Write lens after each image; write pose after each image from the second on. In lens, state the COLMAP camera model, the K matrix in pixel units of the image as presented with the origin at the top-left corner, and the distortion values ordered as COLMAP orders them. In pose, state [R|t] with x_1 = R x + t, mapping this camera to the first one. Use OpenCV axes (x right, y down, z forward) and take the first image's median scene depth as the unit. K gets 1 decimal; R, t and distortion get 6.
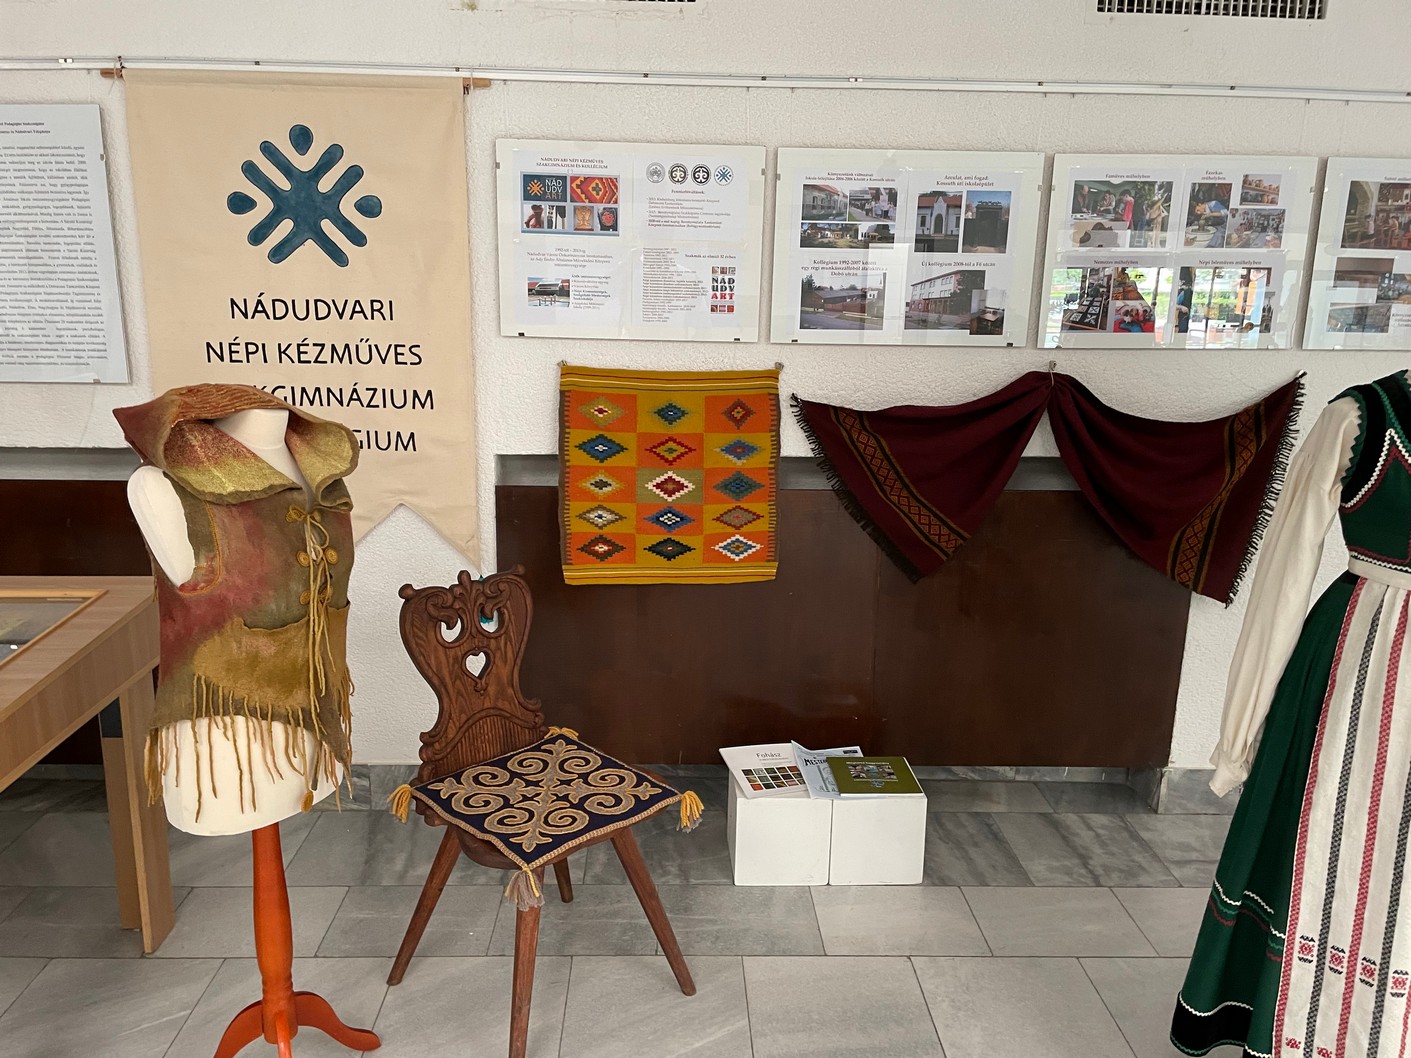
lens RADIAL K [[1071.5, 0, 697.3], [0, 1071.5, 532.5], [0, 0, 1]] dist [0.091069, -0.124532]
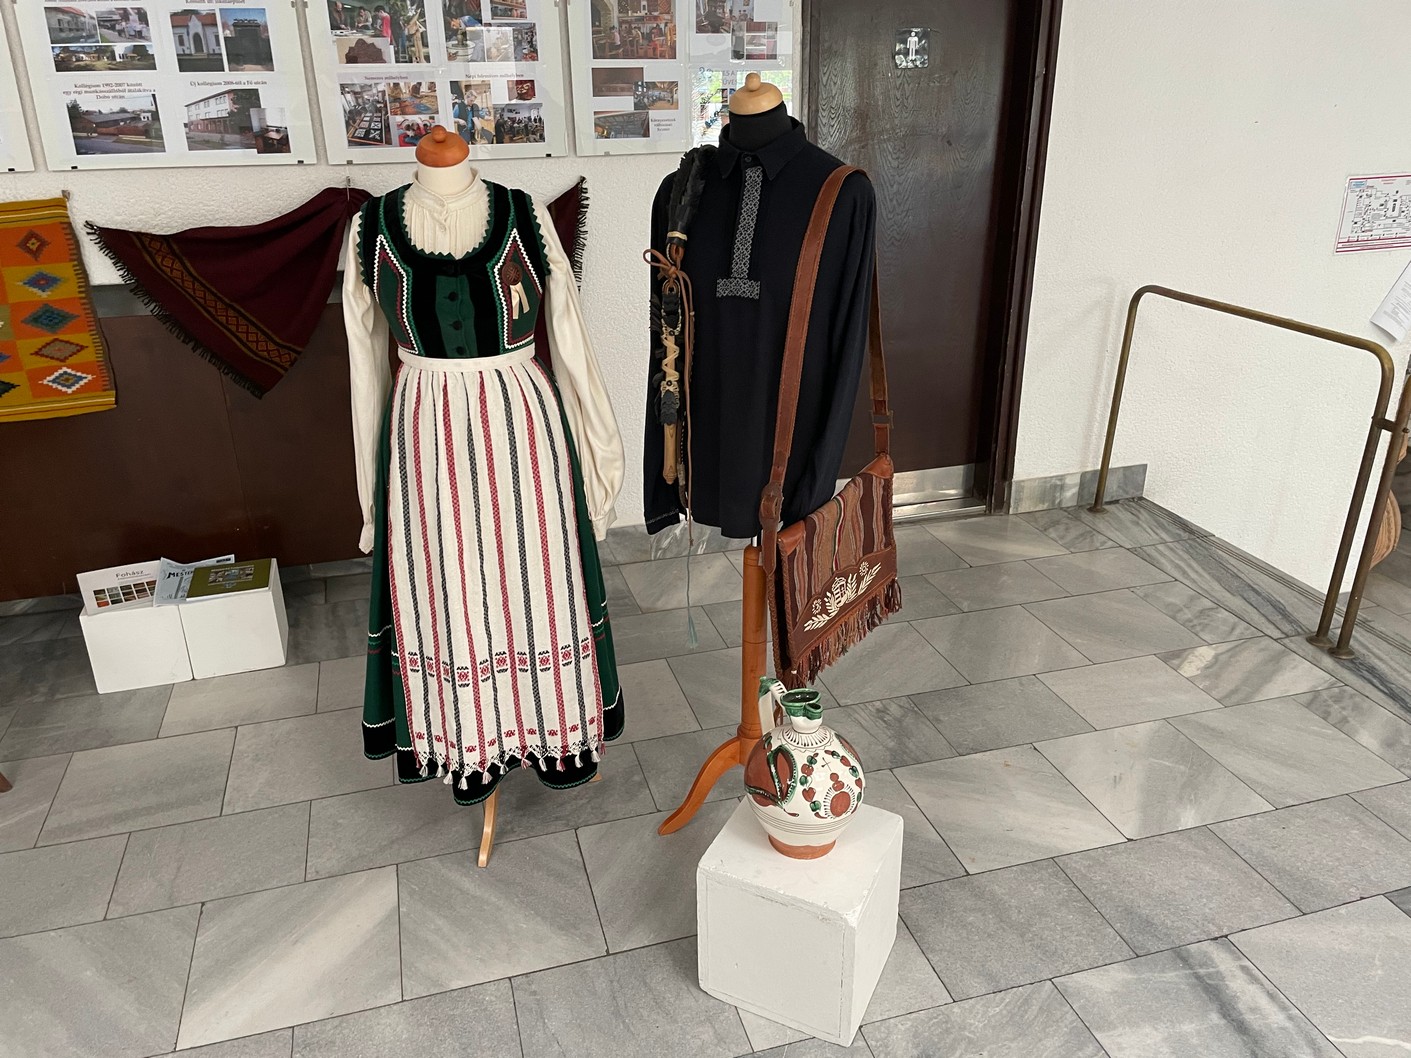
lens RADIAL K [[1071.5, 0, 698.0], [0, 1071.5, 527.0], [0, 0, 1]] dist [0.091069, -0.124532]
pose [[0.968496, -0.123389, 0.216311, 0.399160], [0.086803, 0.981410, 0.171173, 0.027700], [-0.233411, -0.147004, 0.961202, -0.163022]]
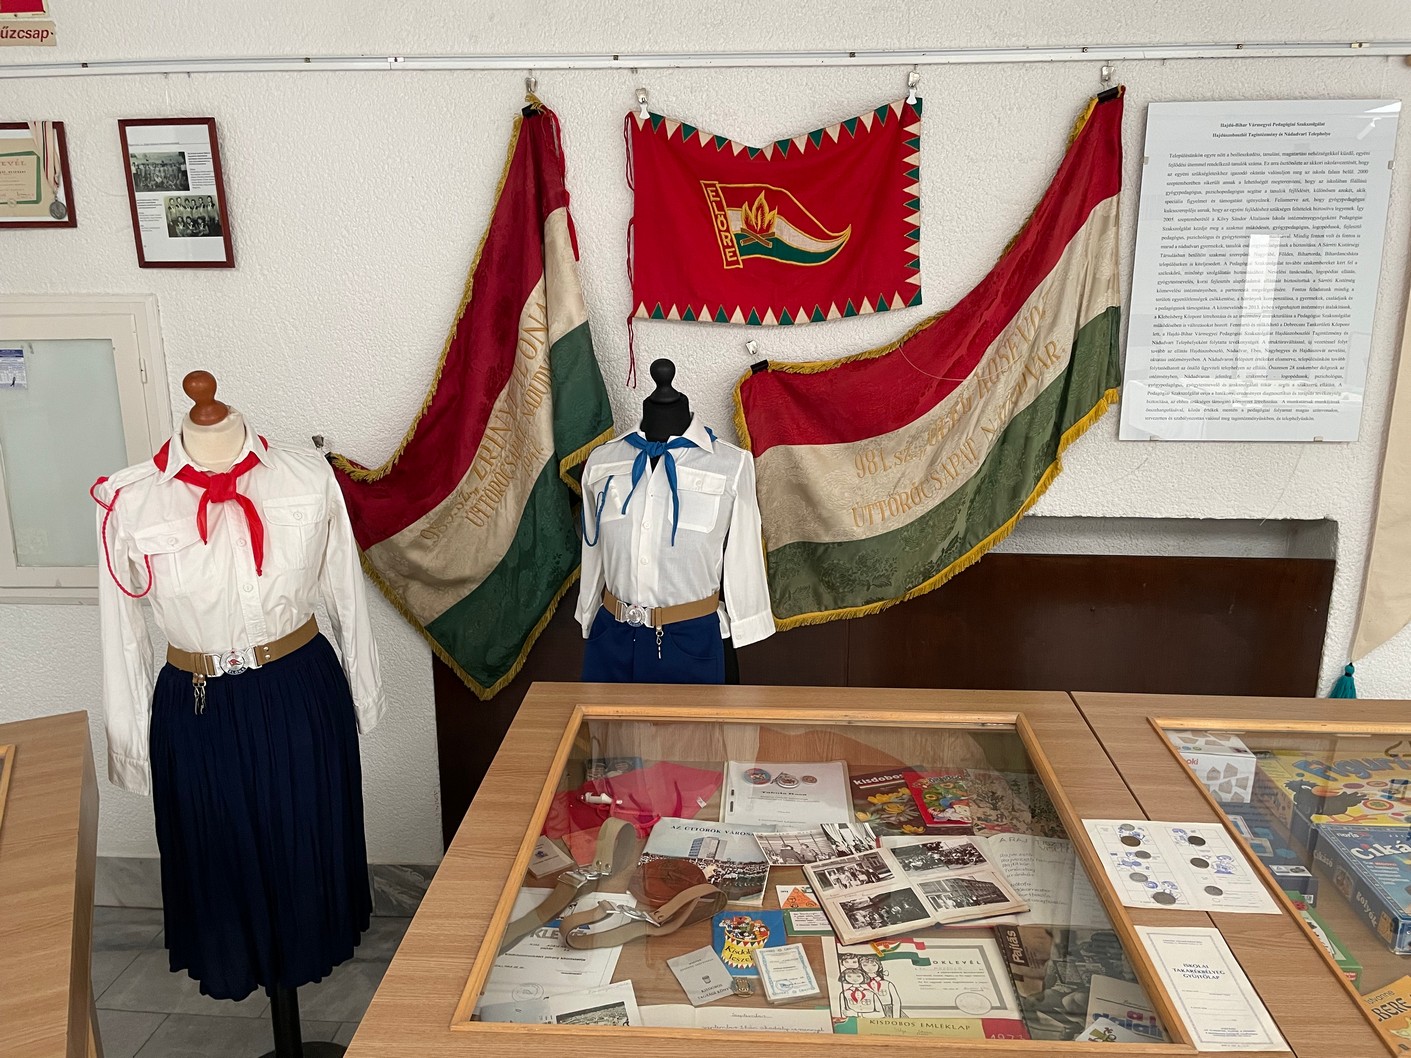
lens RADIAL K [[1071.5, 0, 700.3], [0, 1071.5, 522.5], [0, 0, 1]] dist [0.091069, -0.124532]
pose [[0.994007, 0.005708, -0.109169, -0.928825], [-0.004929, 0.999960, 0.007401, -0.081228], [0.109207, -0.006819, 0.993996, 0.140770]]
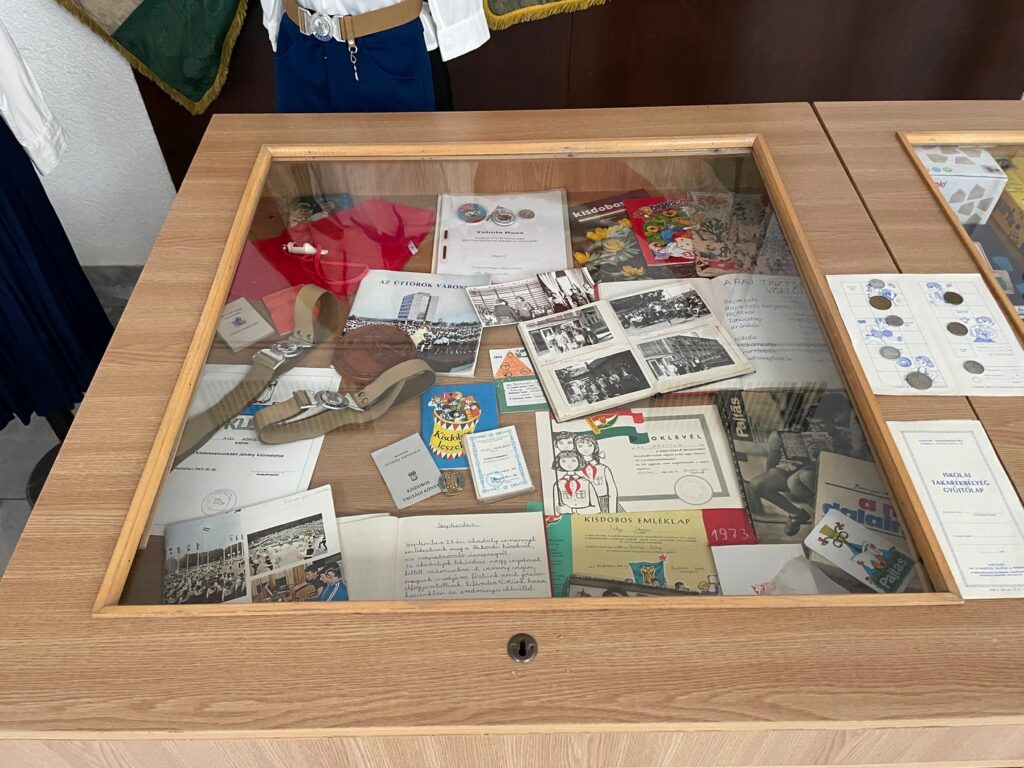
lens RADIAL K [[777.6, 0, 501.7], [0, 777.6, 378.5], [0, 0, 1]] dist [0.091069, -0.124532]
pose [[0.998700, 0.007176, -0.050466, -0.924206], [0.020978, 0.844448, 0.535226, -0.082261], [0.046457, -0.535589, 0.843200, 0.374191]]
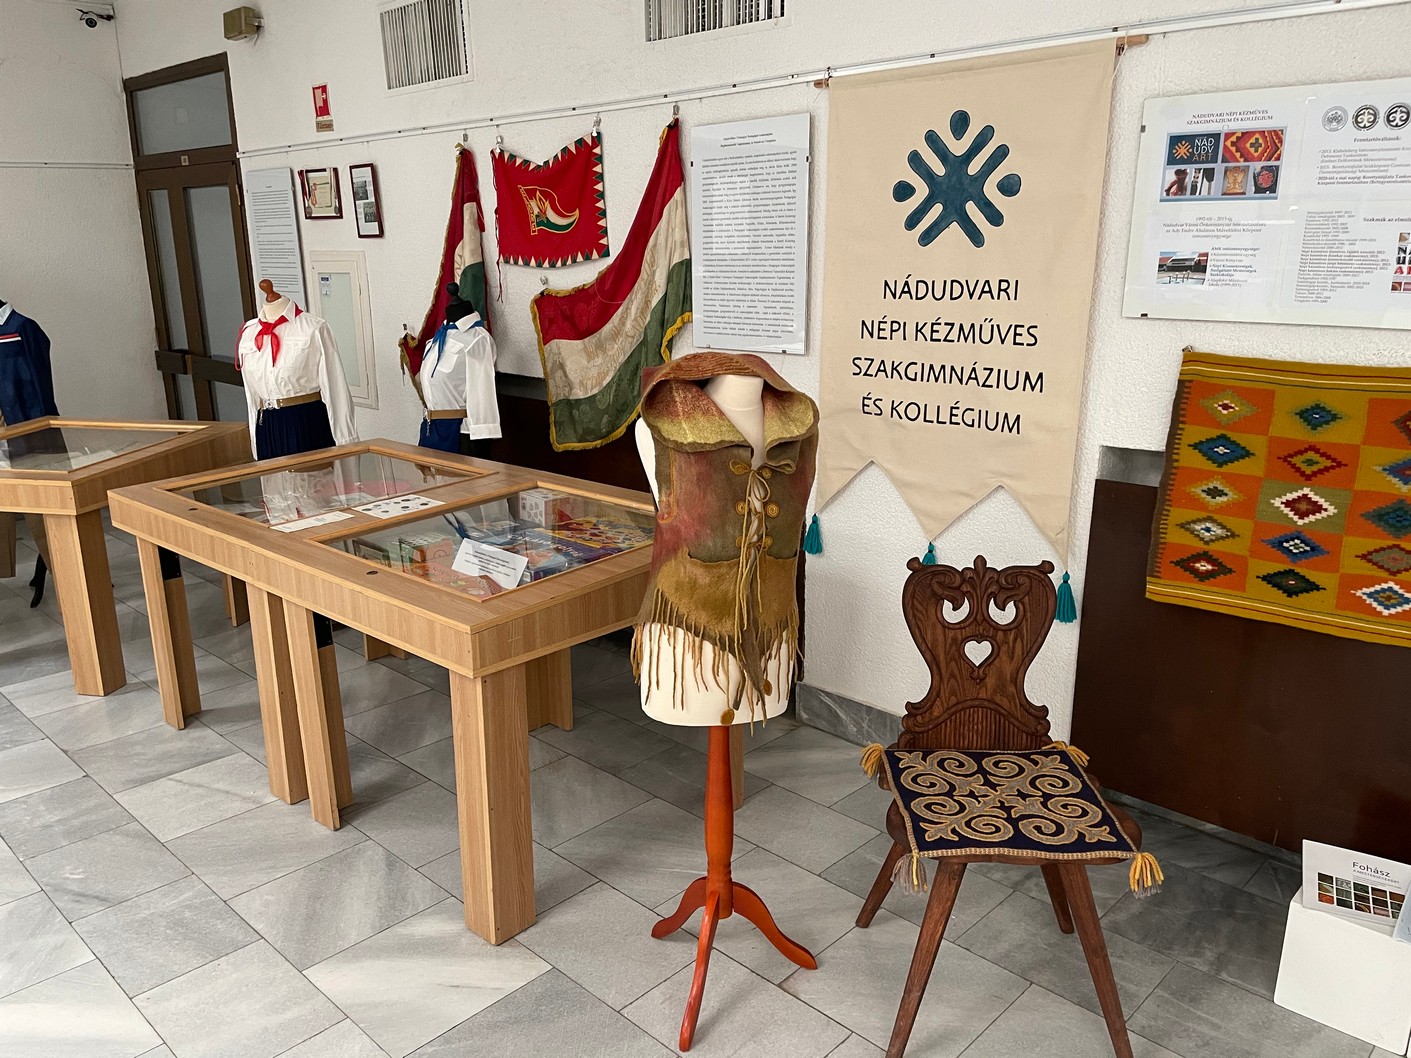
lens RADIAL K [[1071.5, 0, 690.8], [0, 1071.5, 545.9], [0, 0, 1]] dist [0.091069, -0.124532]
pose [[0.695747, 0.169181, -0.698078, 0.242062], [-0.151245, 0.984582, 0.087877, -0.016720], [0.702183, 0.044441, 0.710609, 0.096747]]
